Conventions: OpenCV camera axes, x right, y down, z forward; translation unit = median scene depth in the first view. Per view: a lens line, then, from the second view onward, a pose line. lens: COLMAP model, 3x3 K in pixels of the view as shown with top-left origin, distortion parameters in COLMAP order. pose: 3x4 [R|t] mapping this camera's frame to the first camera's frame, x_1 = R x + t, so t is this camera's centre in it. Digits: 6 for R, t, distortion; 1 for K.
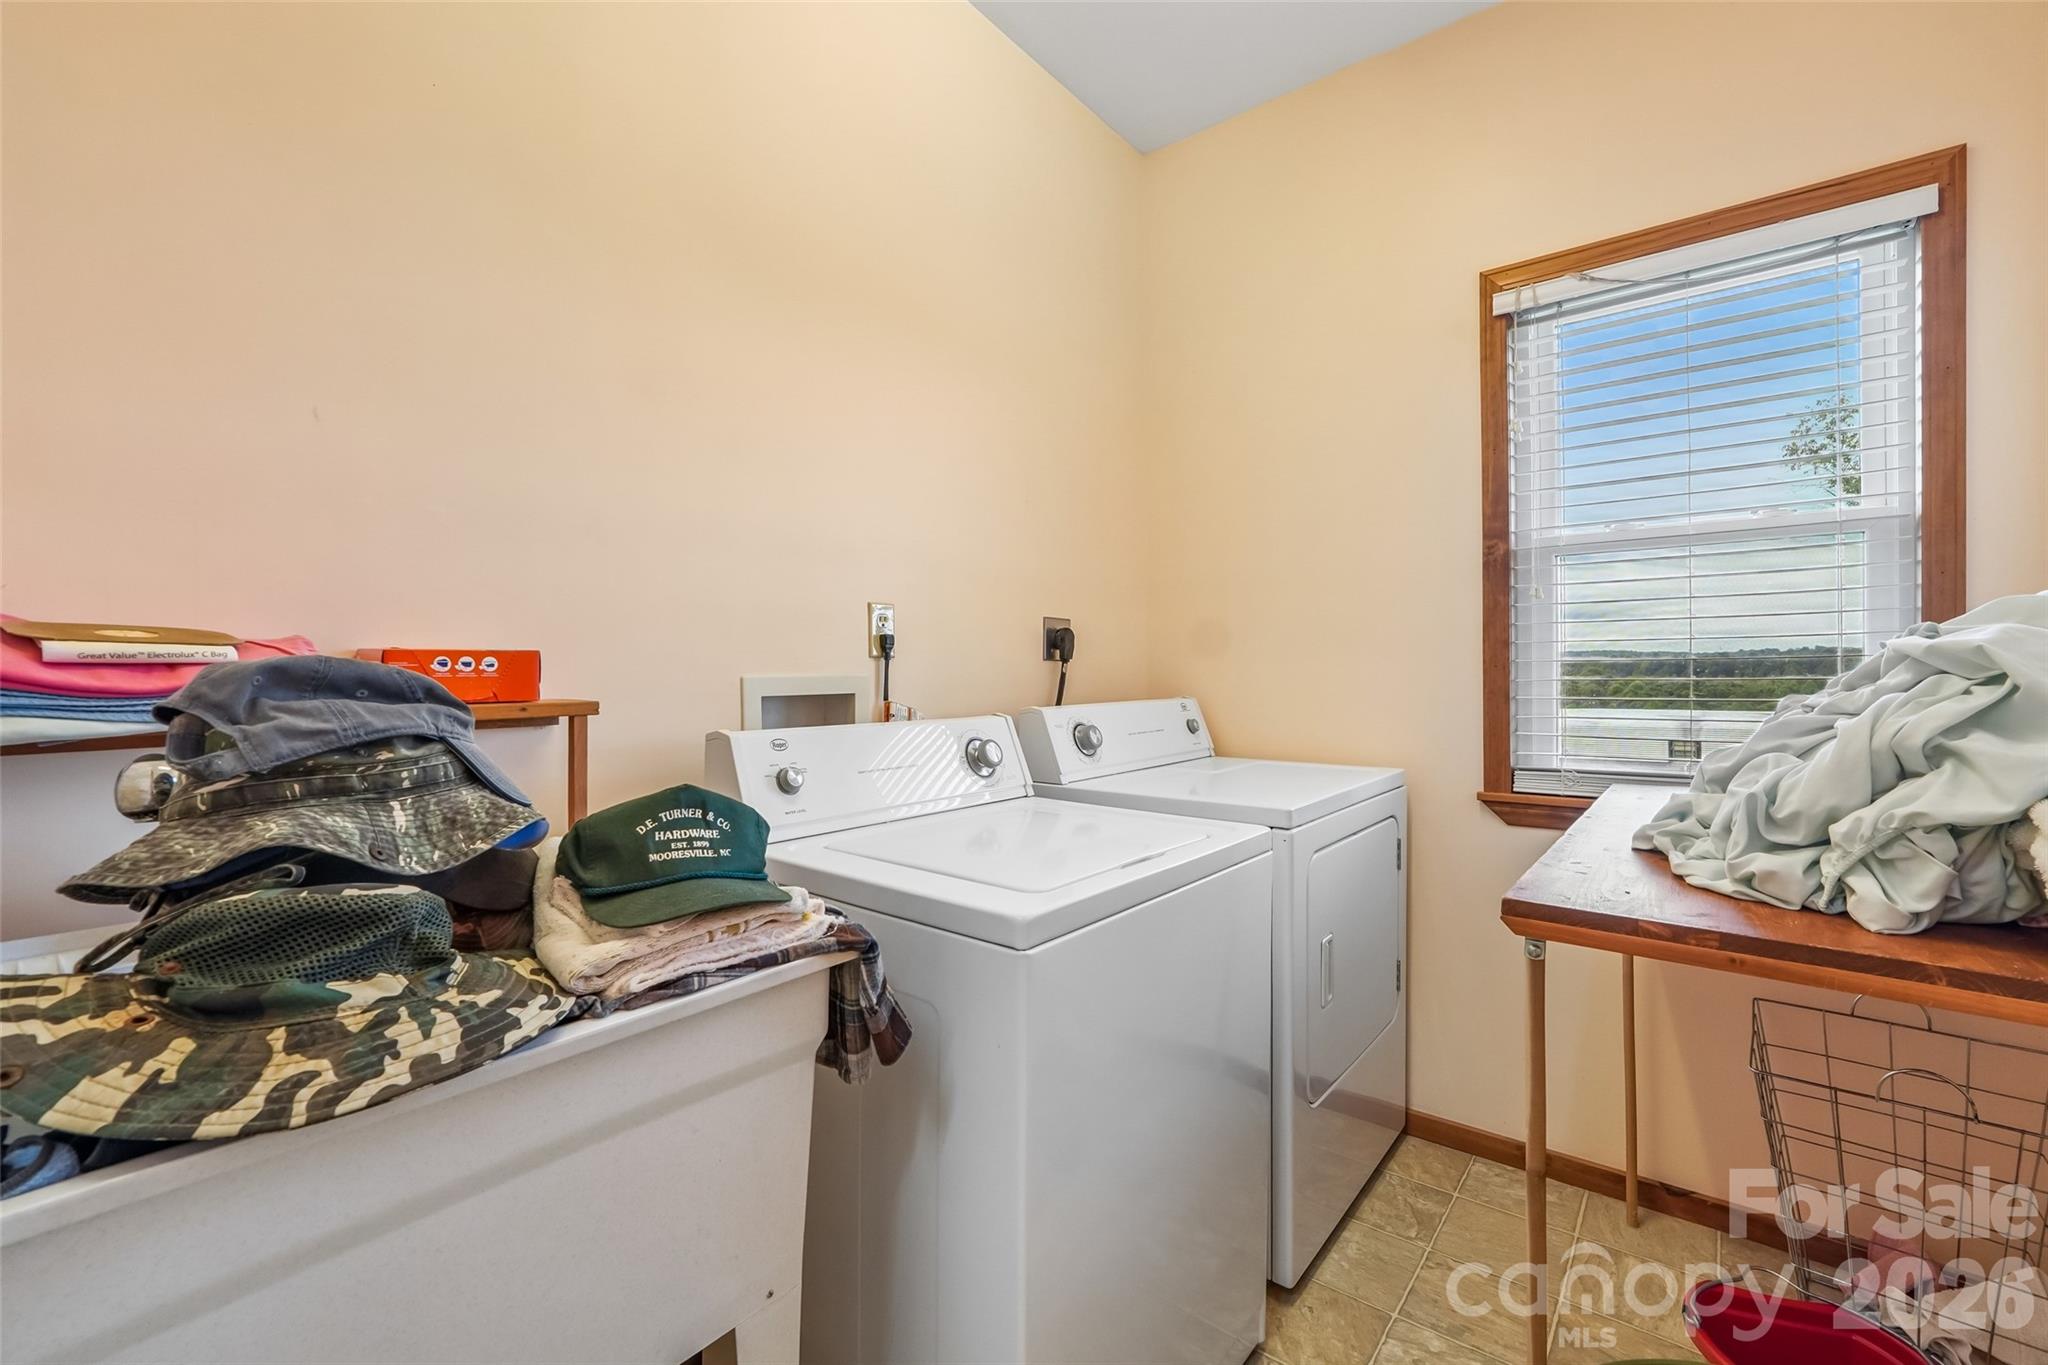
lens RADIAL K [[860.3, 0, 1023.7], [0, 860.3, 677.7], [0, 0, 1]] dist [-0.009899, 0.001178]
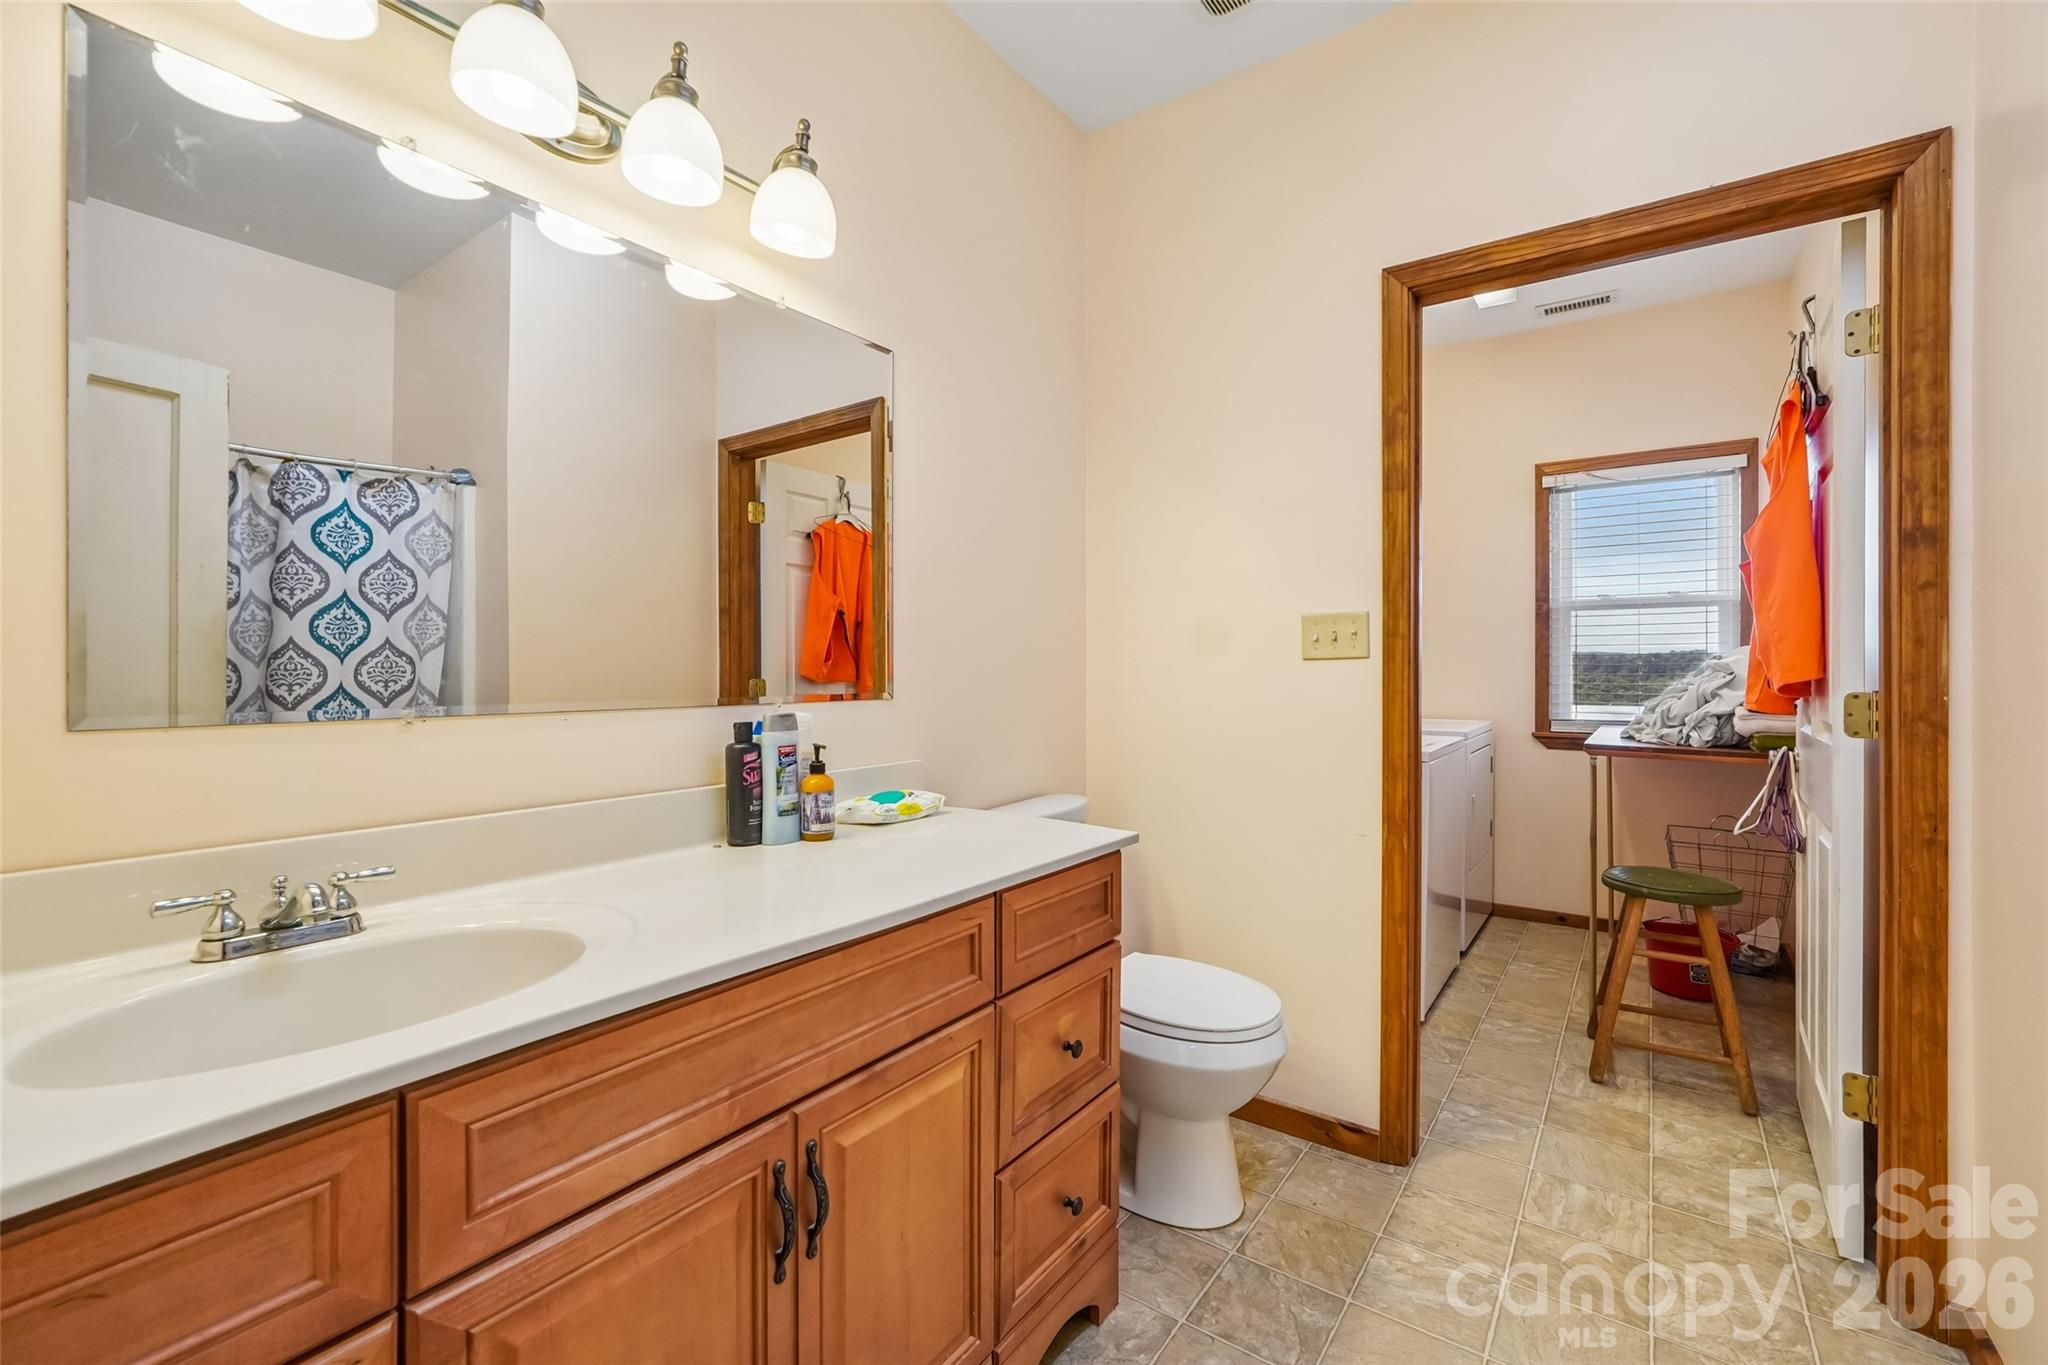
lens RADIAL K [[887.0, 0, 1024.0], [0, 887.0, 682.5], [0, 0, 1]] dist [0.004443, 0.000379]
pose [[0.997696, -0.002438, 0.067800, -0.772967], [0.001840, 0.999959, 0.008873, 0.001291], [-0.067819, -0.008728, 0.997659, -0.949694]]
